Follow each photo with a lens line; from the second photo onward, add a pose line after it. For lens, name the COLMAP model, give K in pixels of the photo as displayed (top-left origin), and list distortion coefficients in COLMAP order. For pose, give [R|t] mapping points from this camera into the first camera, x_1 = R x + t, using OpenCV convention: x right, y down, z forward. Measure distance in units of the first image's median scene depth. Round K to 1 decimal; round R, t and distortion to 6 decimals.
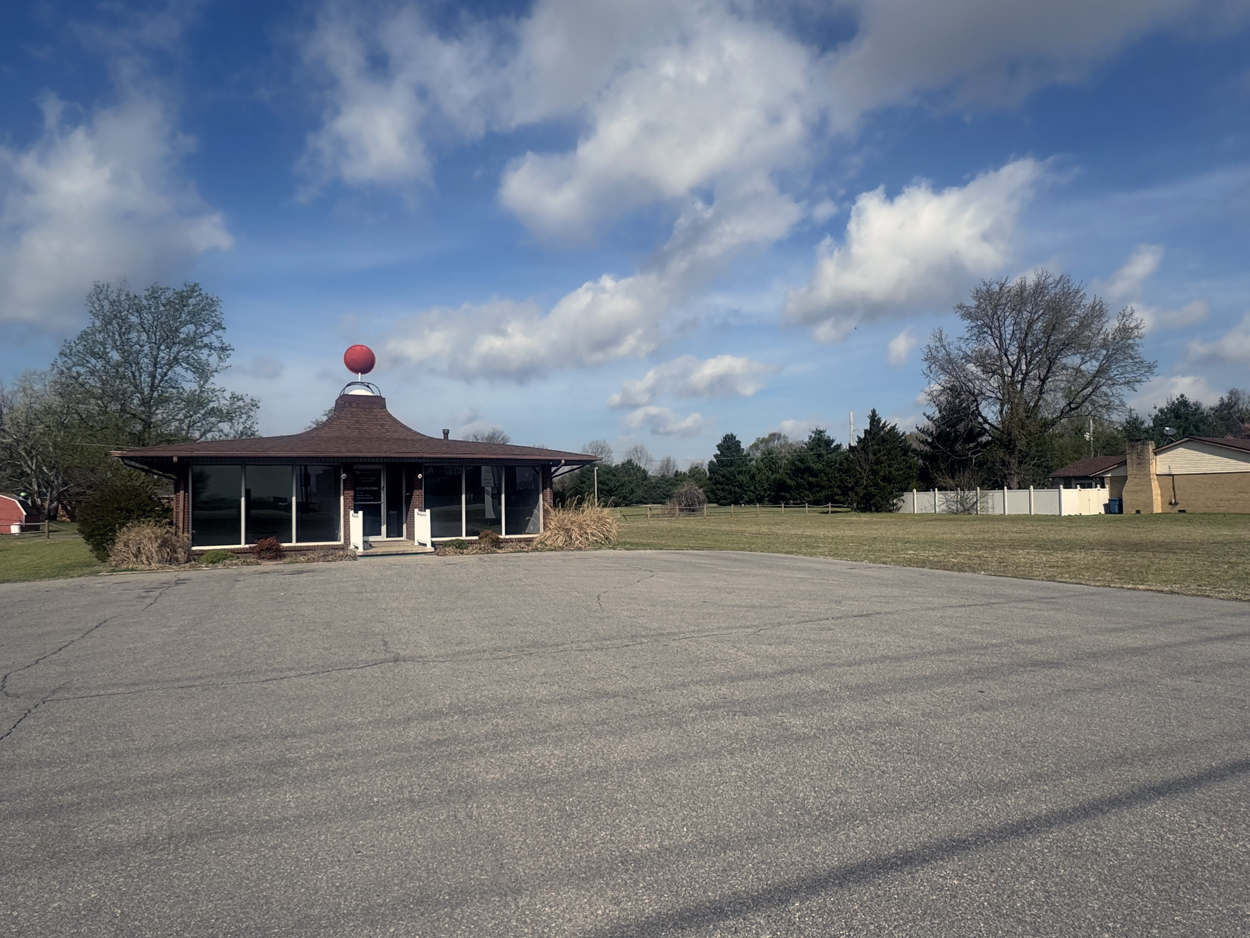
lens RADIAL K [[769.7, 0, 625.0], [0, 769.7, 469.0], [0, 0, 1]] dist [-0.004184, -0.002359]
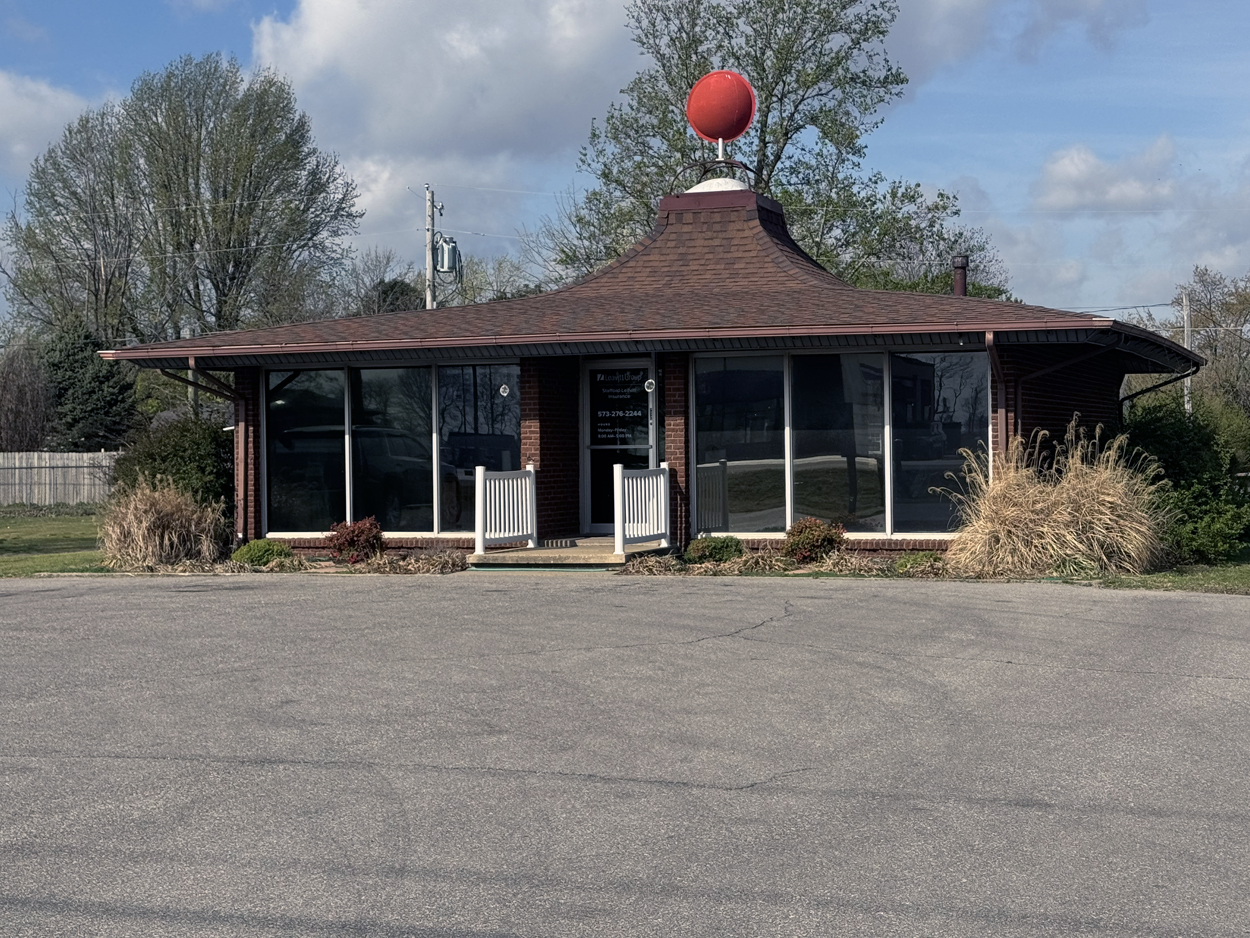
lens RADIAL K [[2074.5, 0, 625.0], [0, 2074.5, 469.0], [0, 0, 1]] dist [0.133784, -0.090343]
pose [[0.694428, 0.013104, -0.719443, 0.501061], [0.029596, 0.998468, 0.046753, 0.001503], [0.718953, -0.053759, 0.692977, 0.181458]]
